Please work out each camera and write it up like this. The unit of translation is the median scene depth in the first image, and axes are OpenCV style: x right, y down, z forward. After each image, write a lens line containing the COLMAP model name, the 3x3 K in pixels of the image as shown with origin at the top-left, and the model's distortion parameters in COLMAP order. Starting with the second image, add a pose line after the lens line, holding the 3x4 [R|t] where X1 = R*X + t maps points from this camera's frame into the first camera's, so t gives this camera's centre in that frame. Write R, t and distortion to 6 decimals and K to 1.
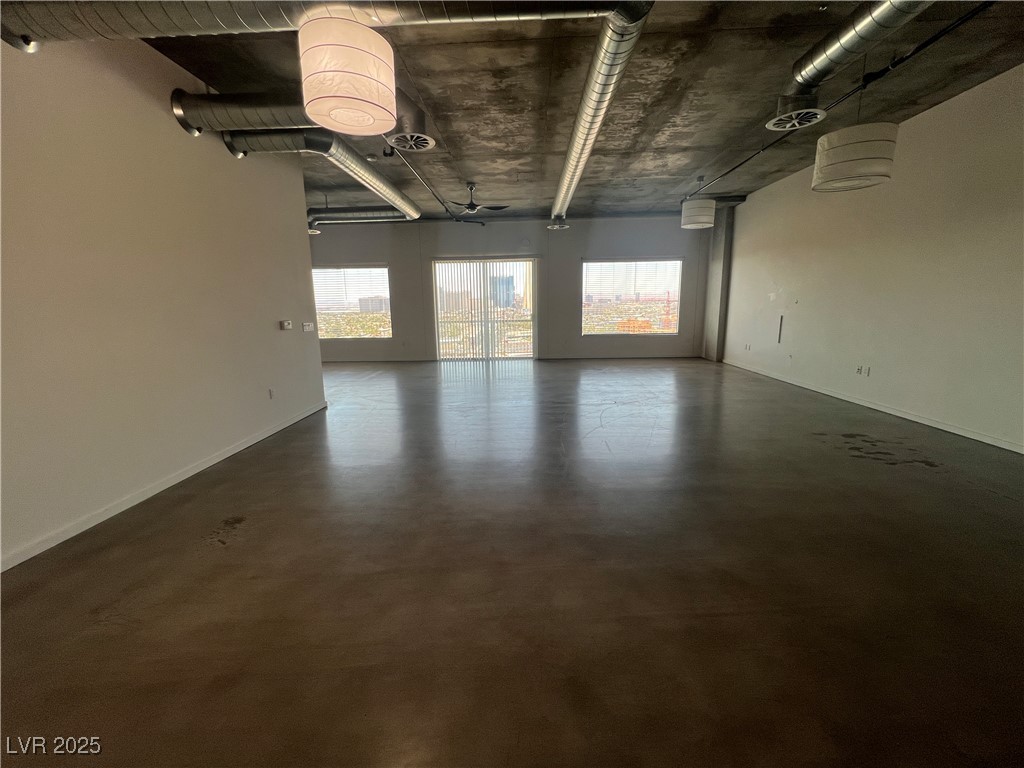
lens RADIAL K [[411.3, 0, 511.6], [0, 411.3, 383.7], [0, 0, 1]] dist [-0.005414, -0.000357]
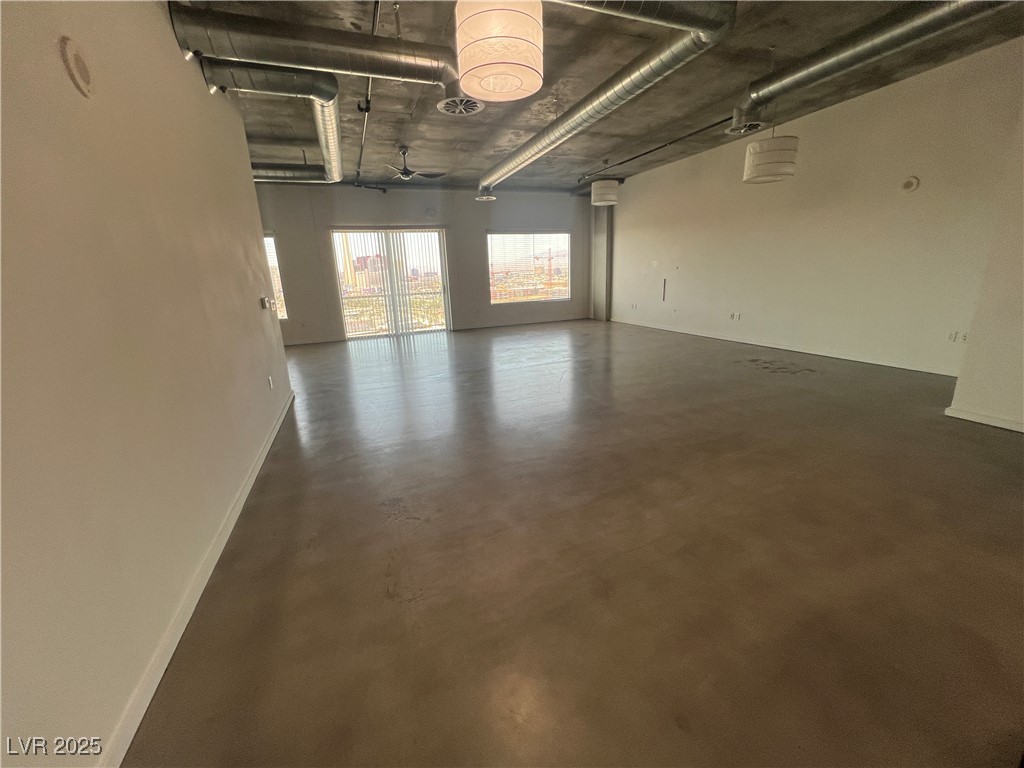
lens RADIAL K [[411.1, 0, 512.1], [0, 411.1, 382.4], [0, 0, 1]] dist [-0.002328, 0.001623]
pose [[0.916377, -0.122987, 0.380955, -0.224329], [0.100732, 0.991859, 0.077902, 0.003097], [-0.387435, -0.033013, 0.921306, 0.005411]]
